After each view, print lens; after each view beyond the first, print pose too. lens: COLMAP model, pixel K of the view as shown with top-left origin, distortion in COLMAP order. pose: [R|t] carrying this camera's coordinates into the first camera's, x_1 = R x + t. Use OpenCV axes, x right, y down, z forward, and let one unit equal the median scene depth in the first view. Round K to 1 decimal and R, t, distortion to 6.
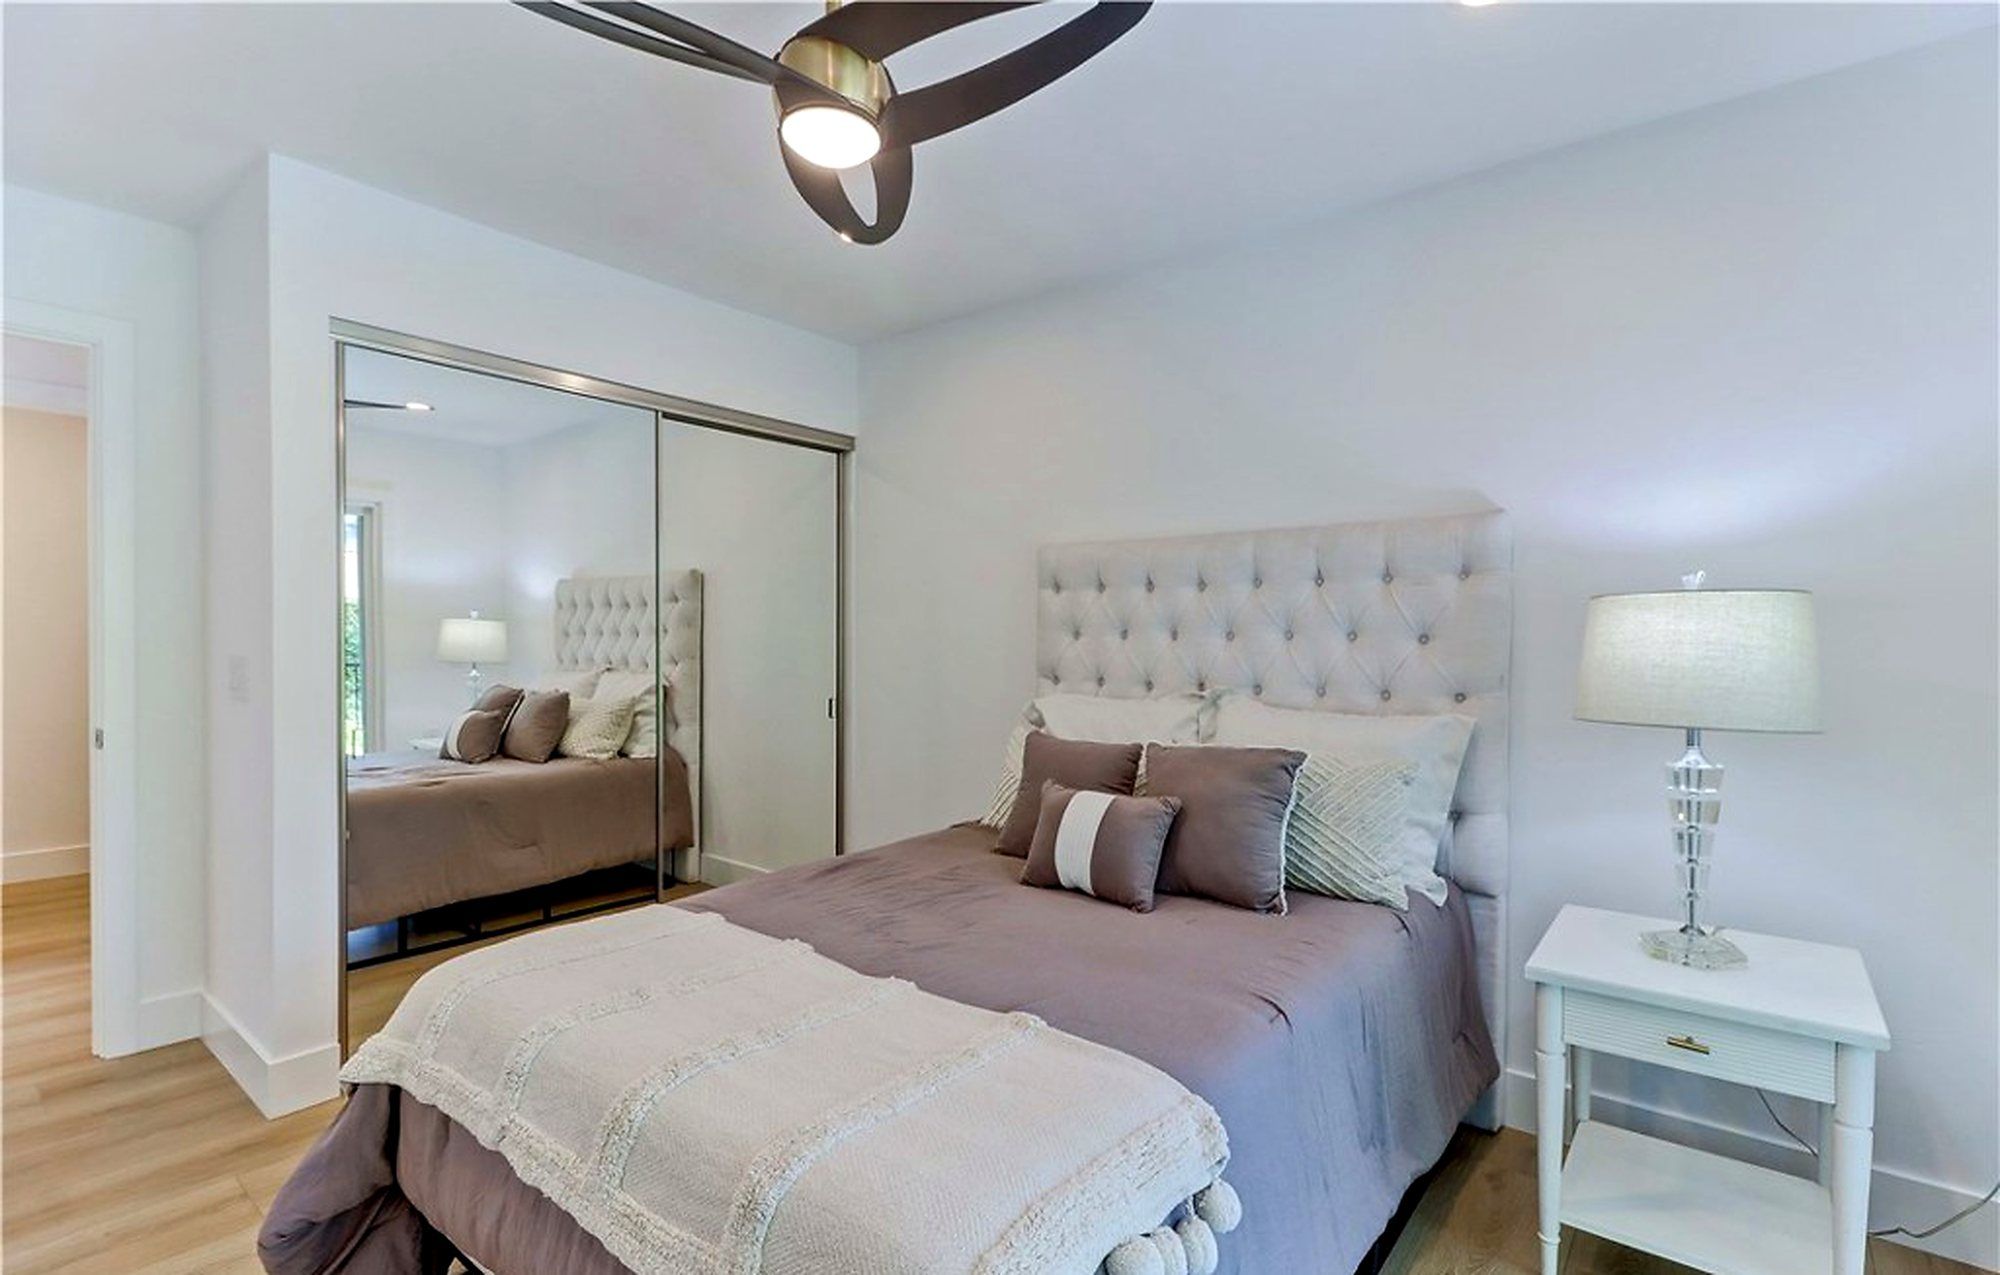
lens RADIAL K [[926.9, 0, 1006.8], [0, 926.9, 634.1], [0, 0, 1]] dist [-0.000551, -0.000229]
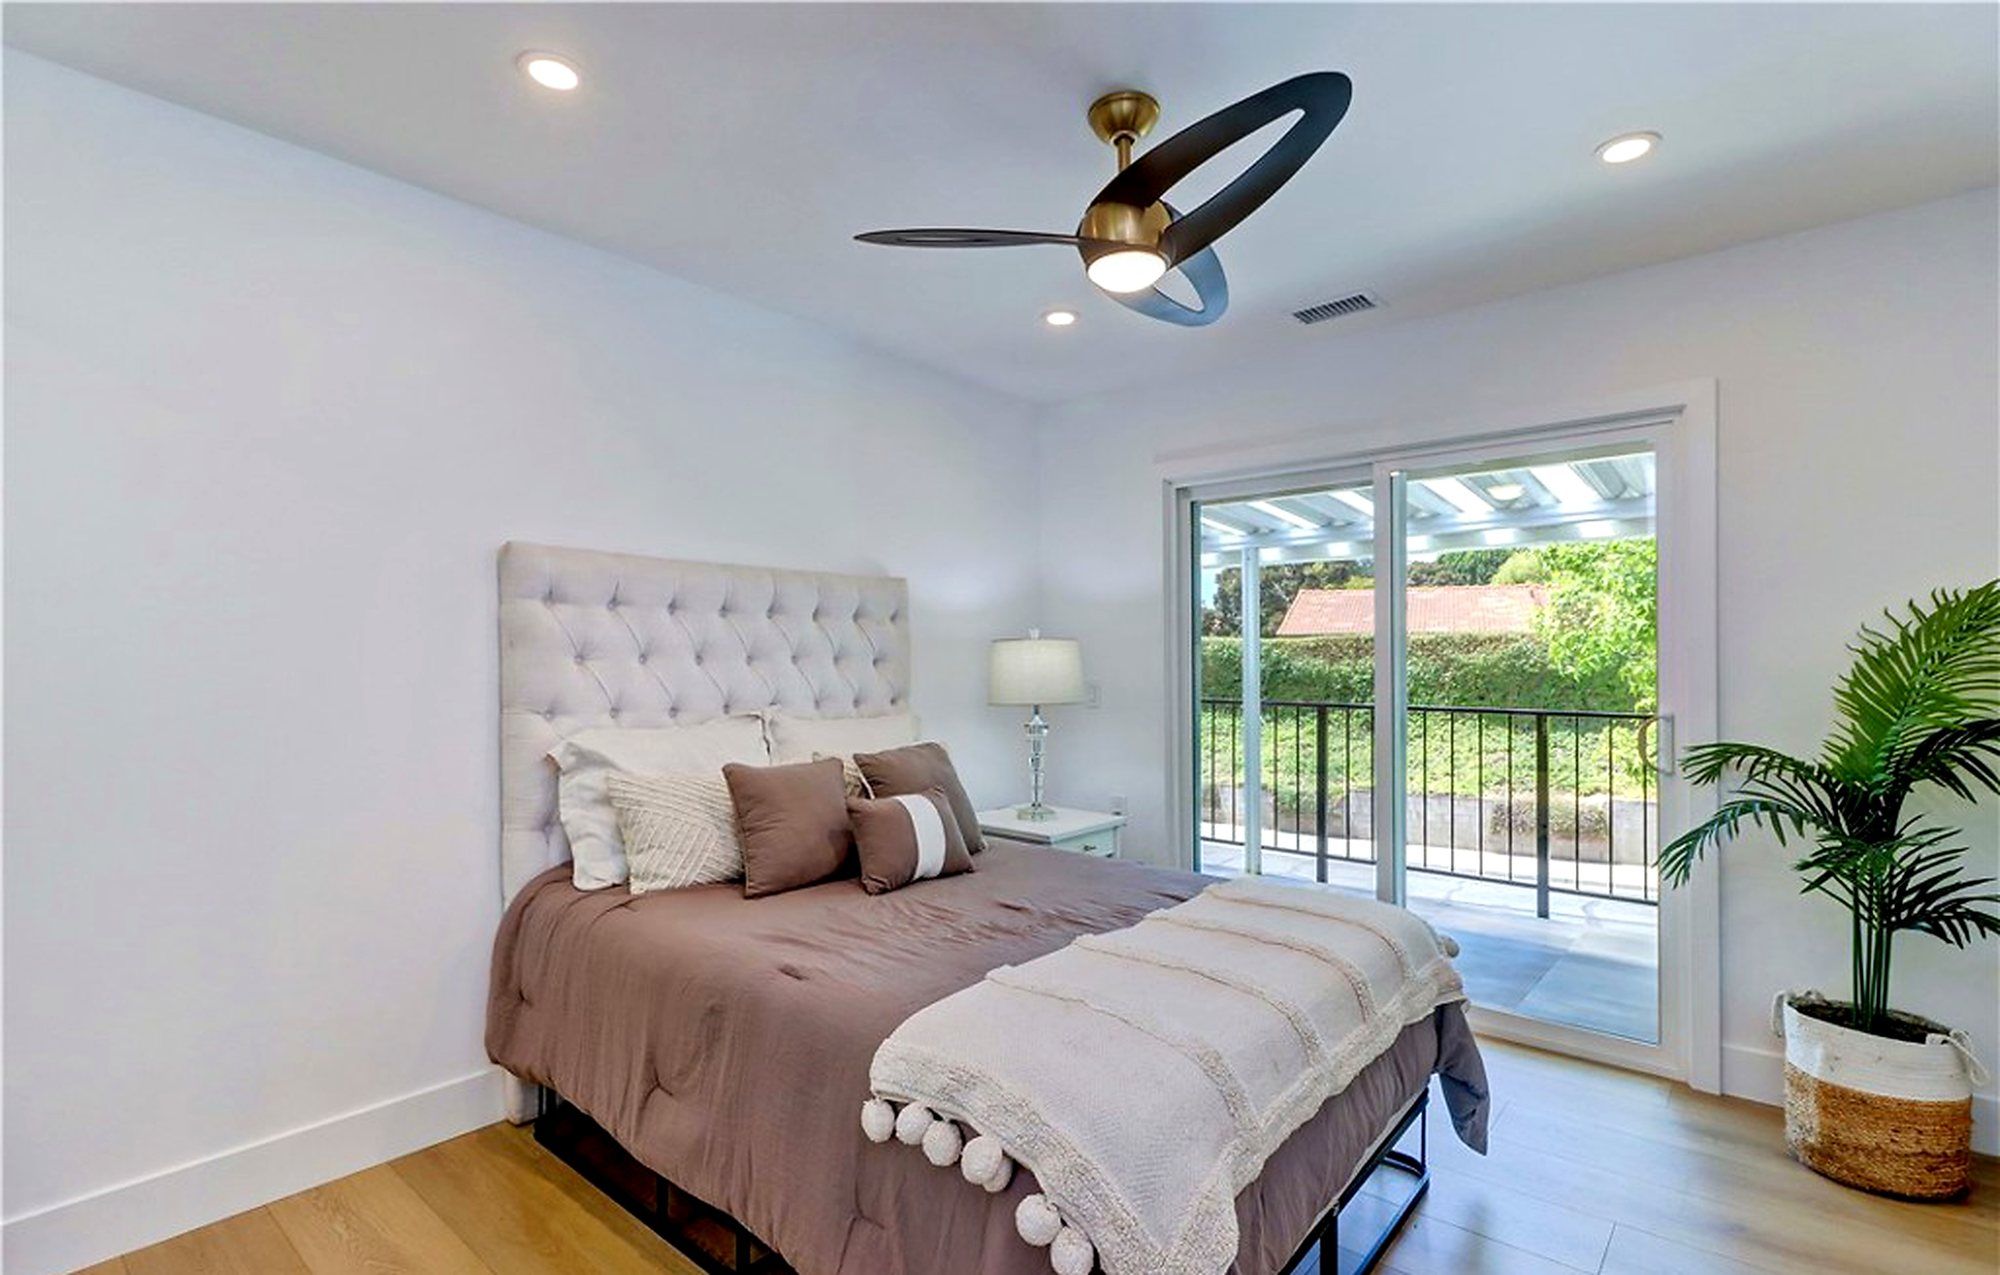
lens RADIAL K [[926.9, 0, 1008.9], [0, 926.9, 644.3], [0, 0, 1]] dist [-0.000551, -0.000229]
pose [[0.029276, 0.014475, 0.999467, -0.969603], [0.001728, 0.999893, -0.014532, -0.001685], [-0.999570, 0.002153, 0.029248, 0.748834]]
